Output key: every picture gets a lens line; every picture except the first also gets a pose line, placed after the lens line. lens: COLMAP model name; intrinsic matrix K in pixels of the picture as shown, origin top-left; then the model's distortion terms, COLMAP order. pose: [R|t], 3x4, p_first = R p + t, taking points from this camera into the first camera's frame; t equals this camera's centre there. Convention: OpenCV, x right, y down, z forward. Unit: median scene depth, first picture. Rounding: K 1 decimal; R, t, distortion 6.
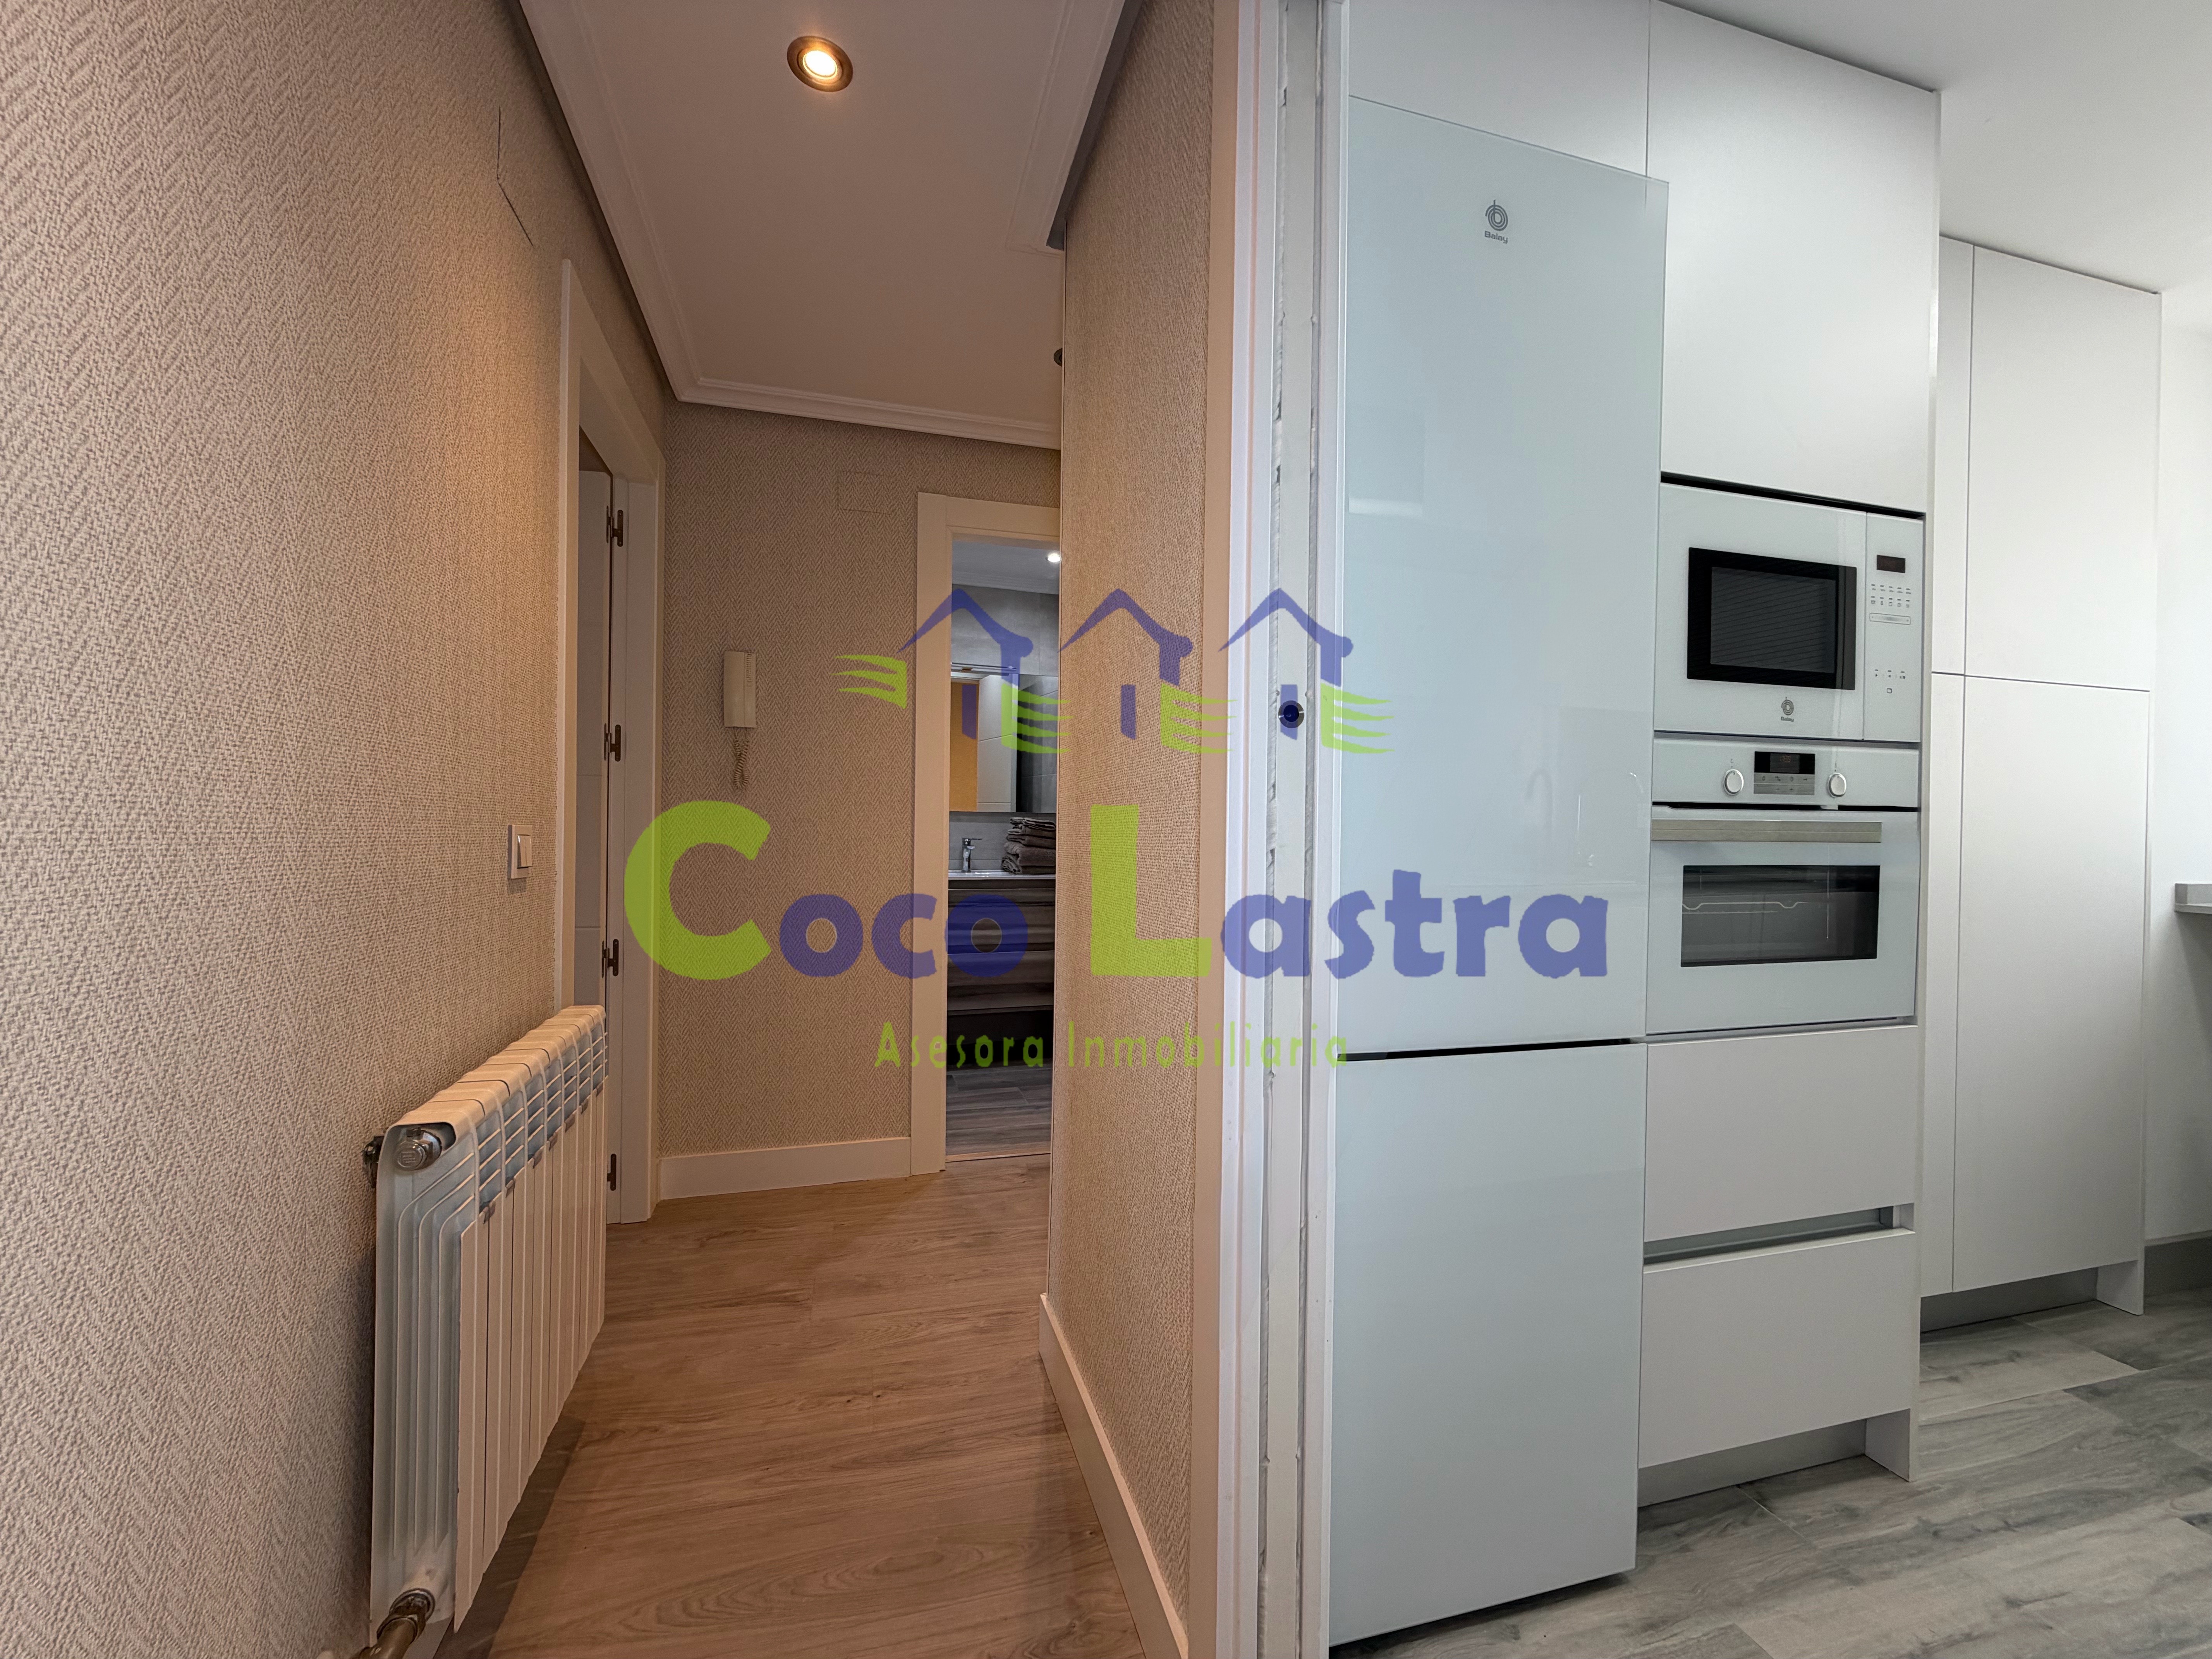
lens RADIAL K [[879.2, 0, 1102.6], [0, 879.2, 832.8], [0, 0, 1]] dist [-0.001913, 0.000593]
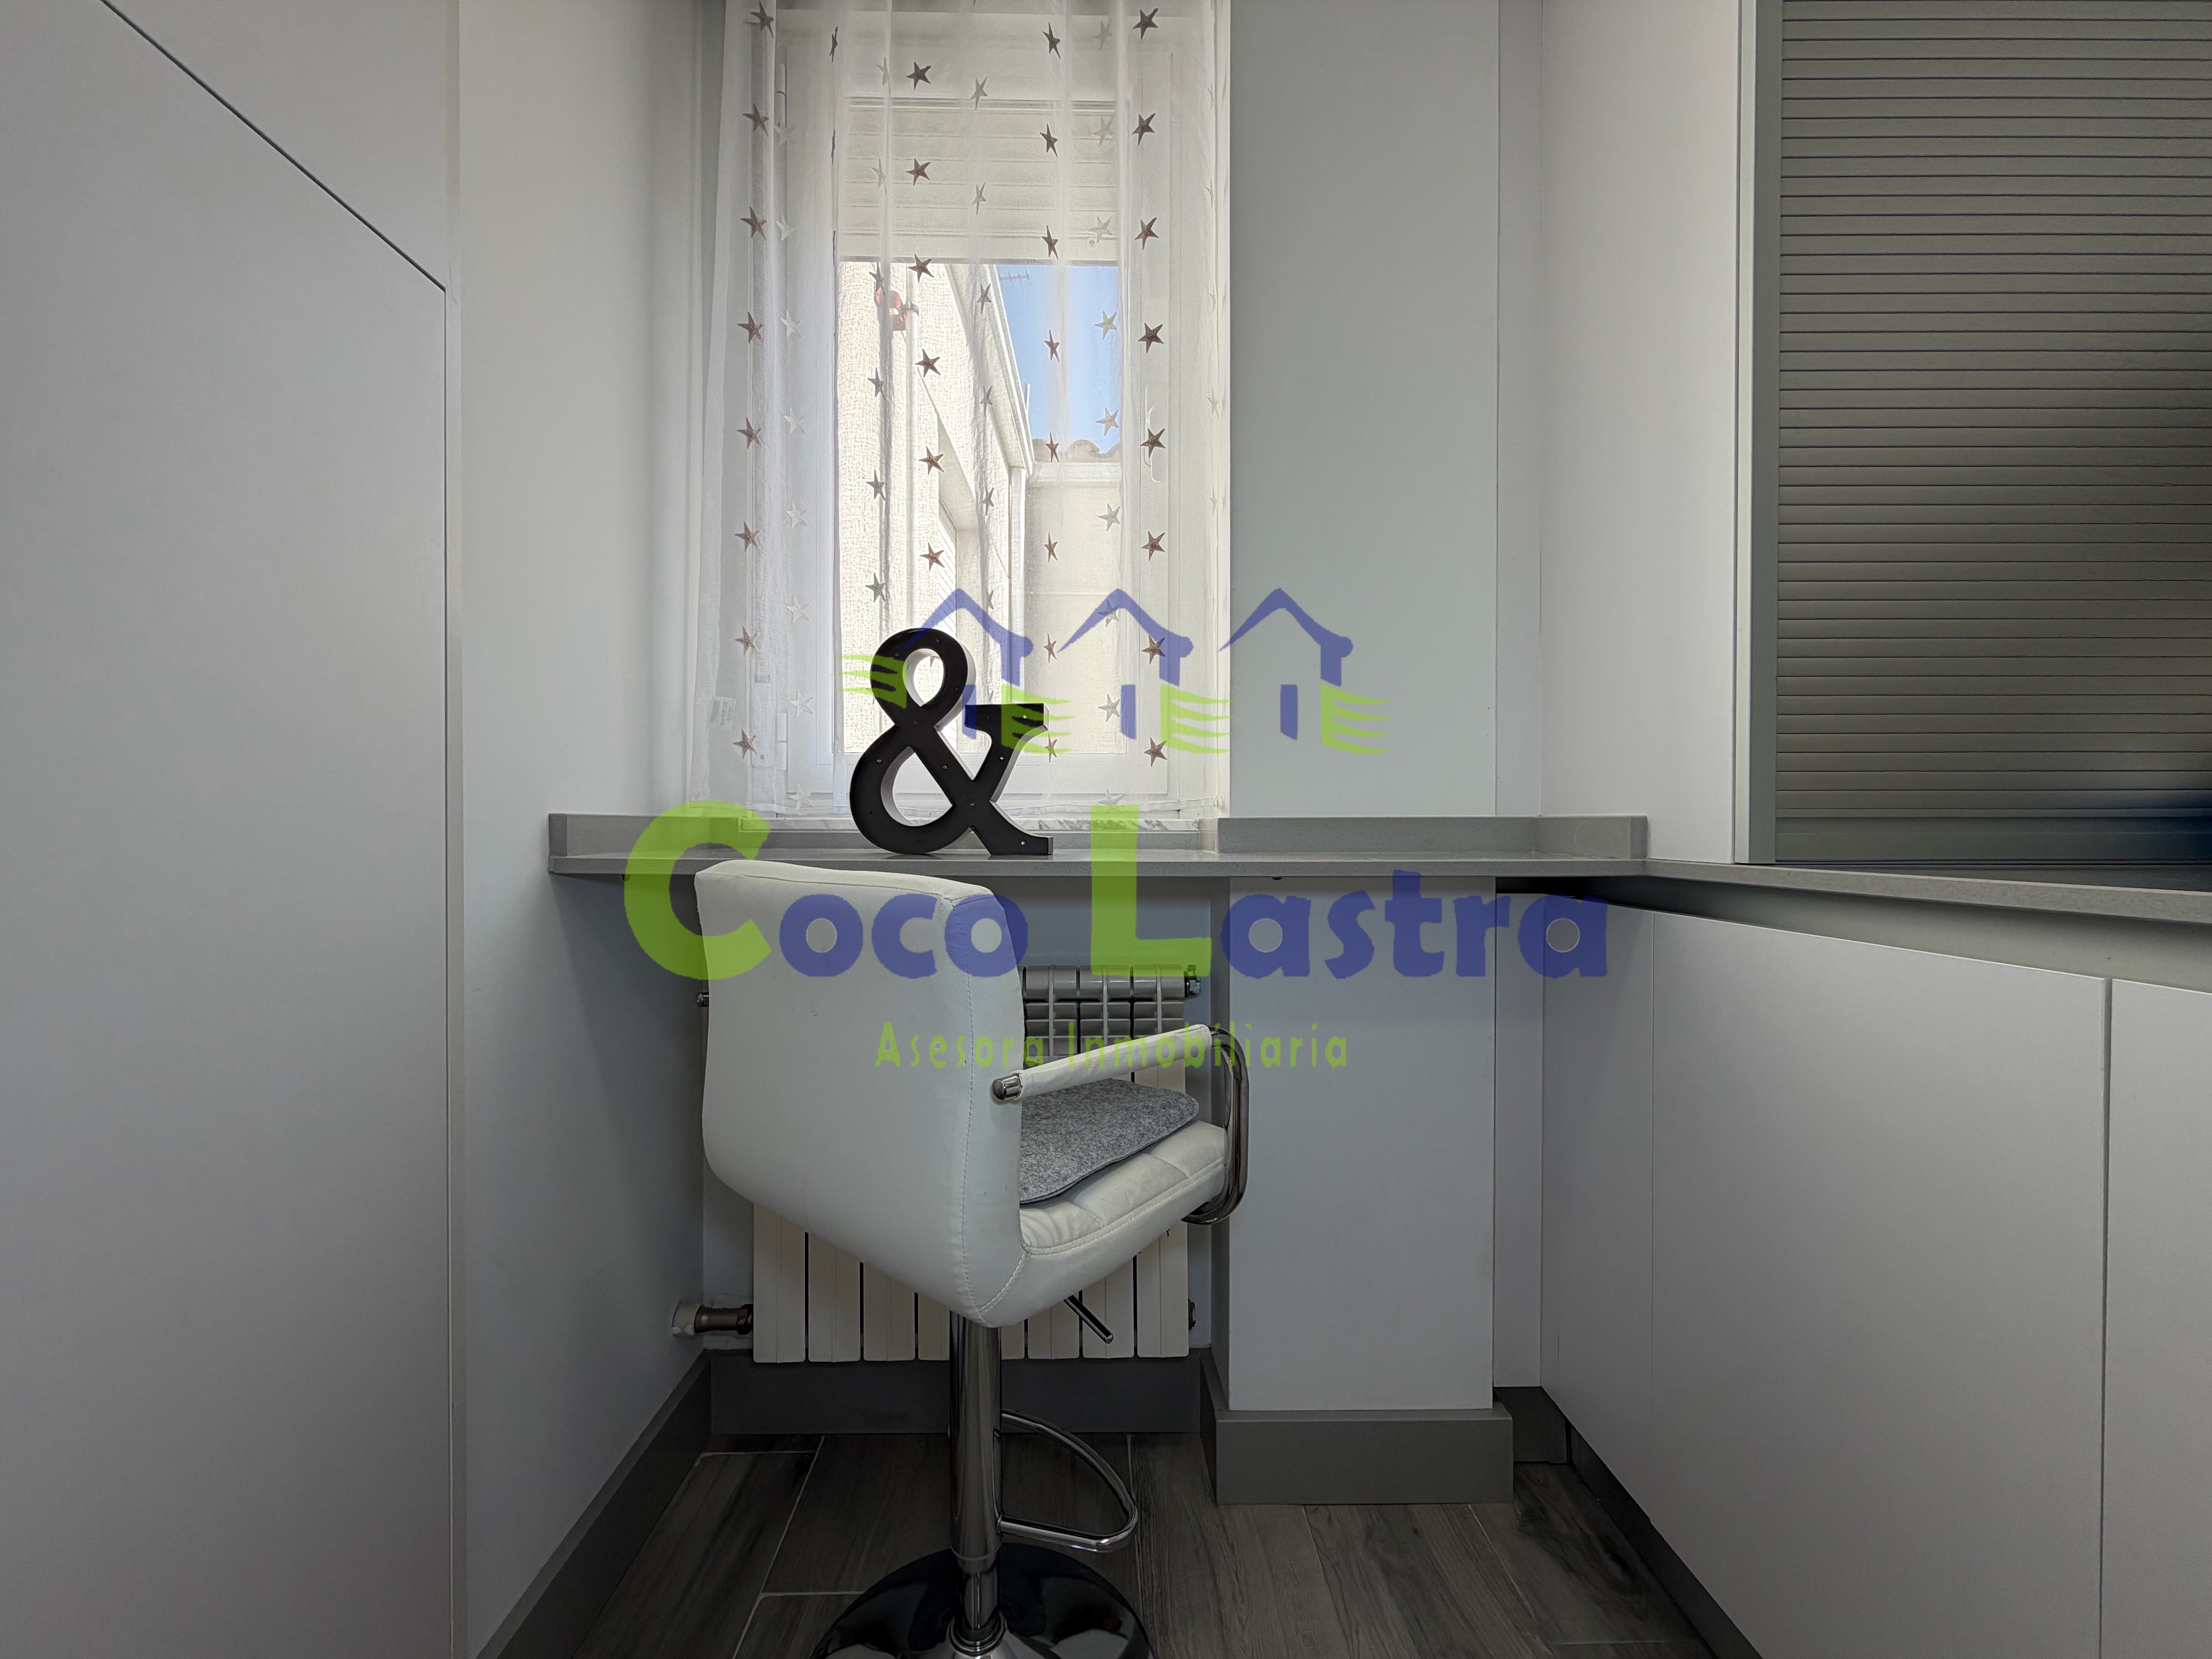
lens RADIAL K [[879.2, 0, 1114.8], [0, 879.2, 832.5], [0, 0, 1]] dist [-0.001913, 0.000593]
pose [[0.226377, -0.013417, 0.973947, 1.235685], [0.005326, 0.999907, 0.012537, 0.095100], [-0.974025, 0.002349, 0.226427, 0.885761]]
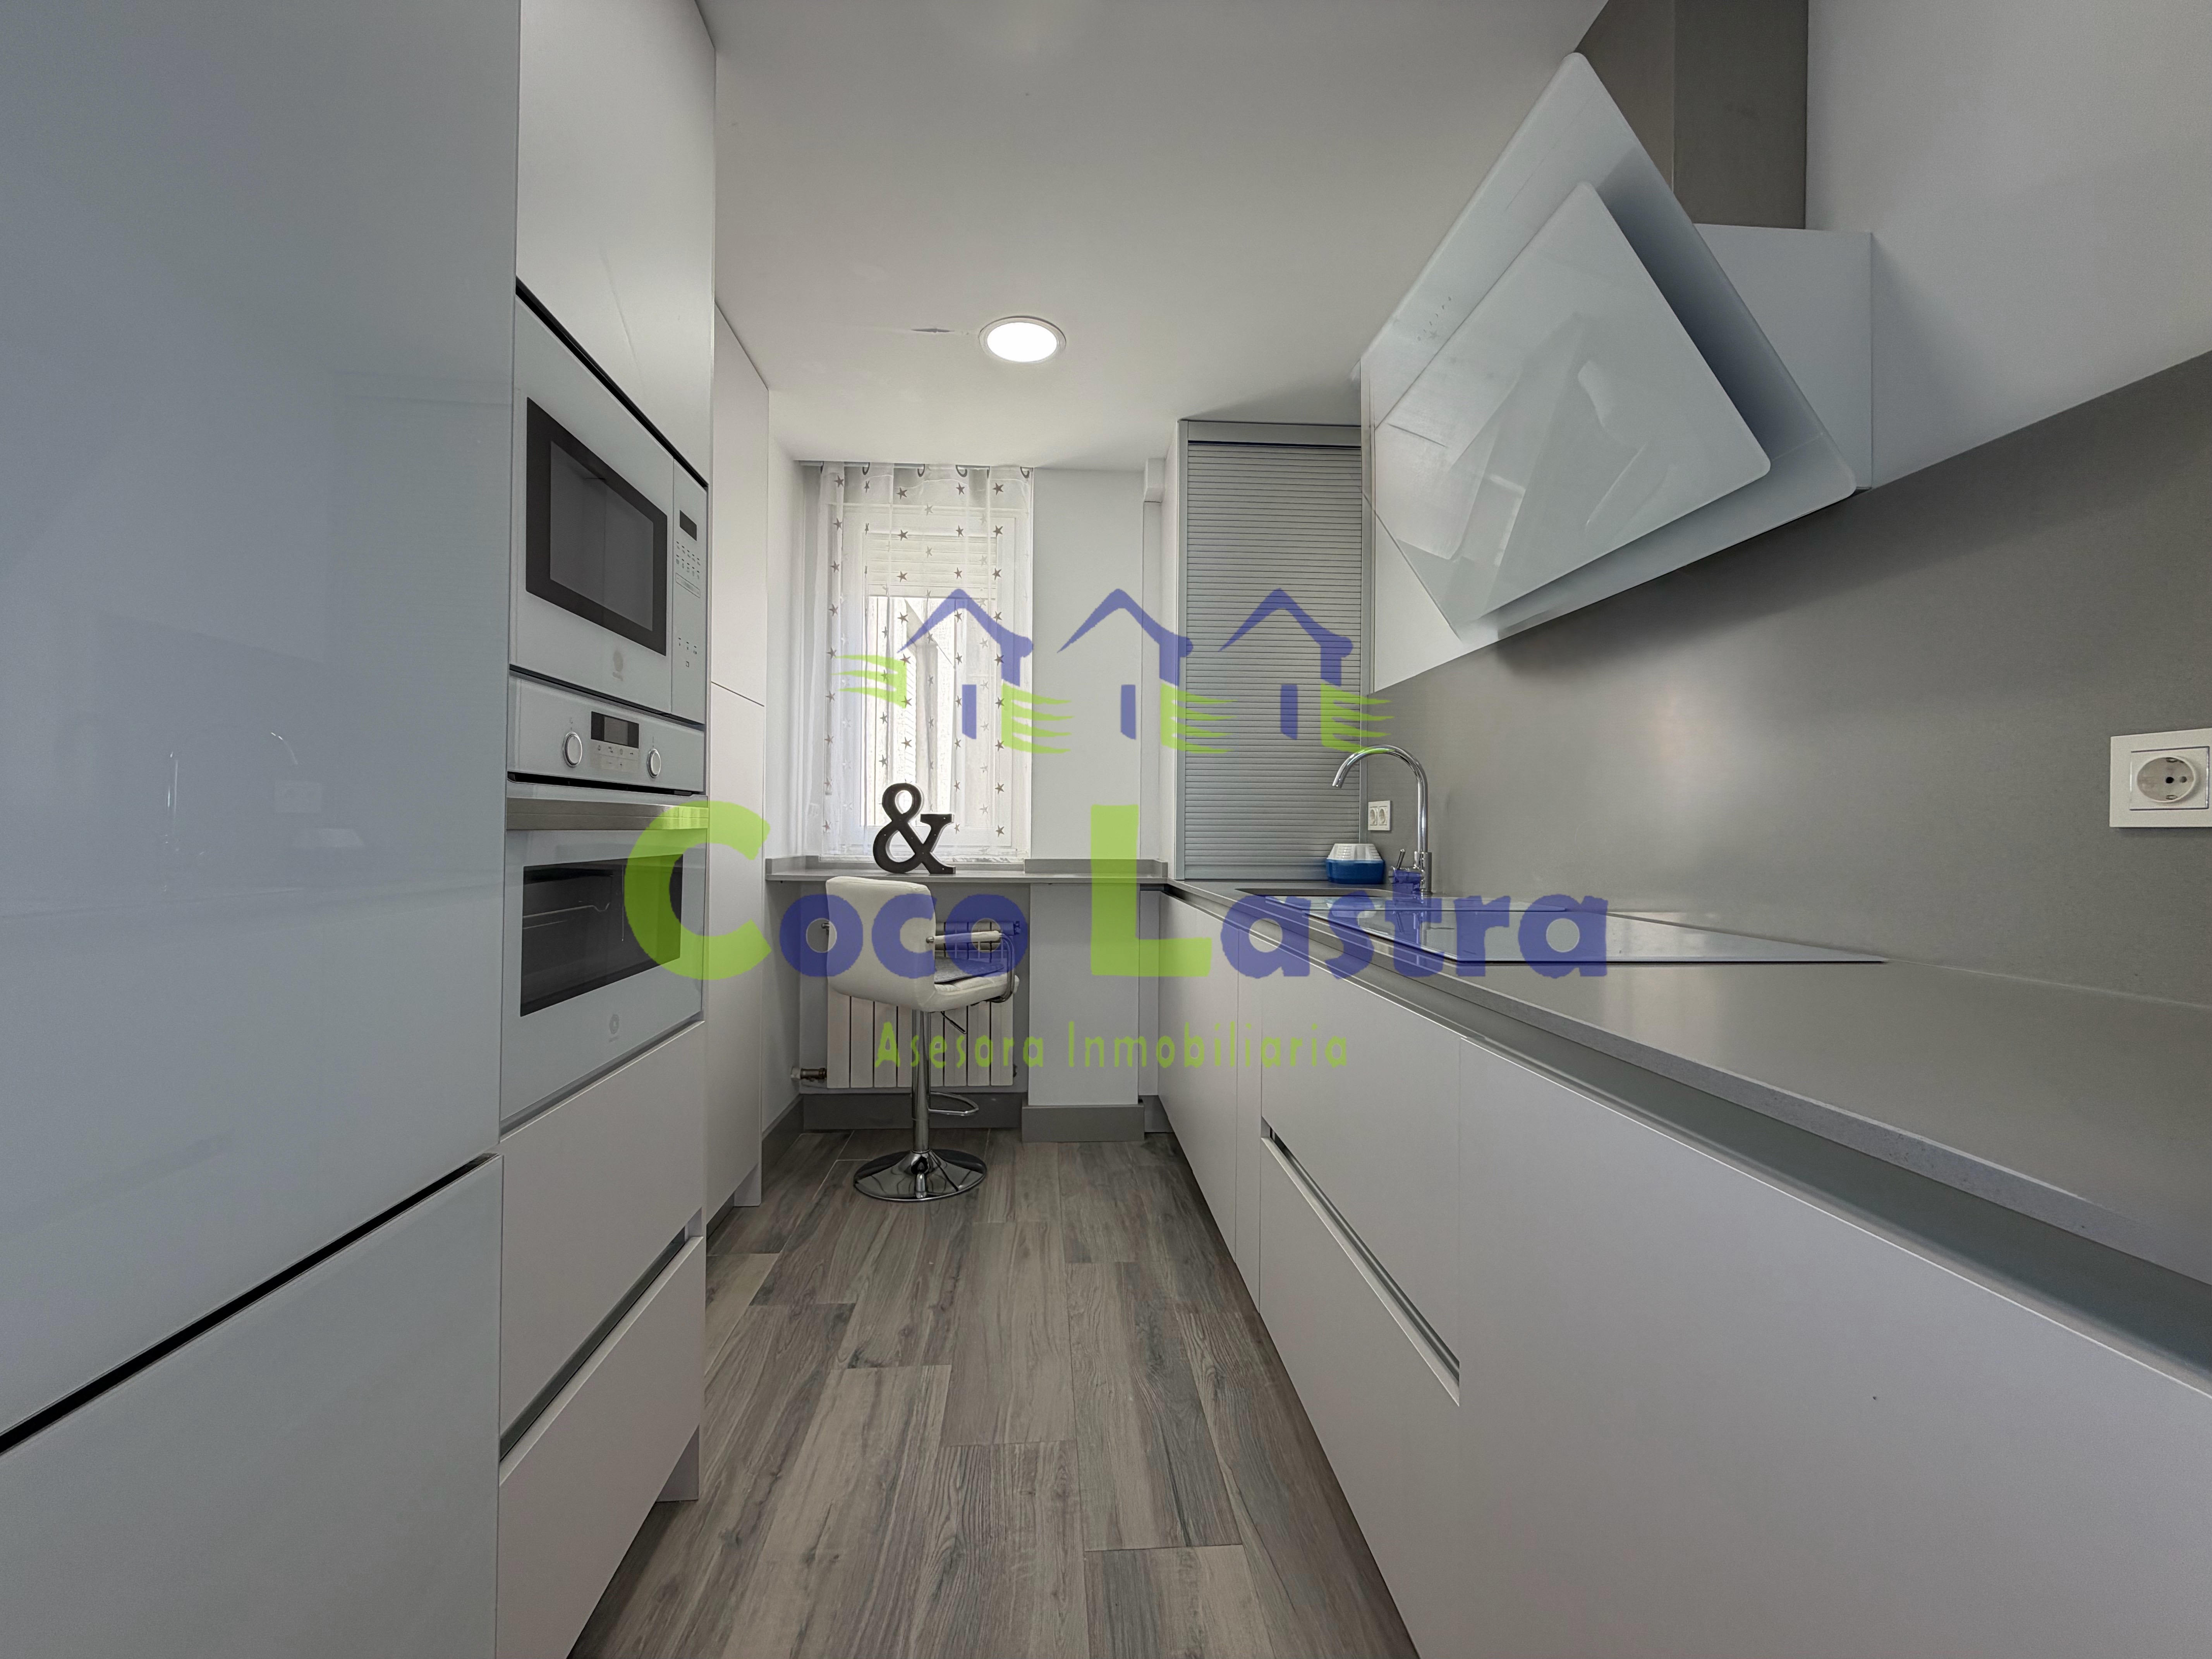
lens RADIAL K [[879.2, 0, 1087.8], [0, 879.2, 830.7], [0, 0, 1]] dist [-0.001913, 0.000593]
pose [[0.204608, -0.010906, 0.978783, 0.081825], [-0.003668, 0.999922, 0.011908, -0.000017], [-0.978837, -0.006027, 0.204553, 0.406507]]
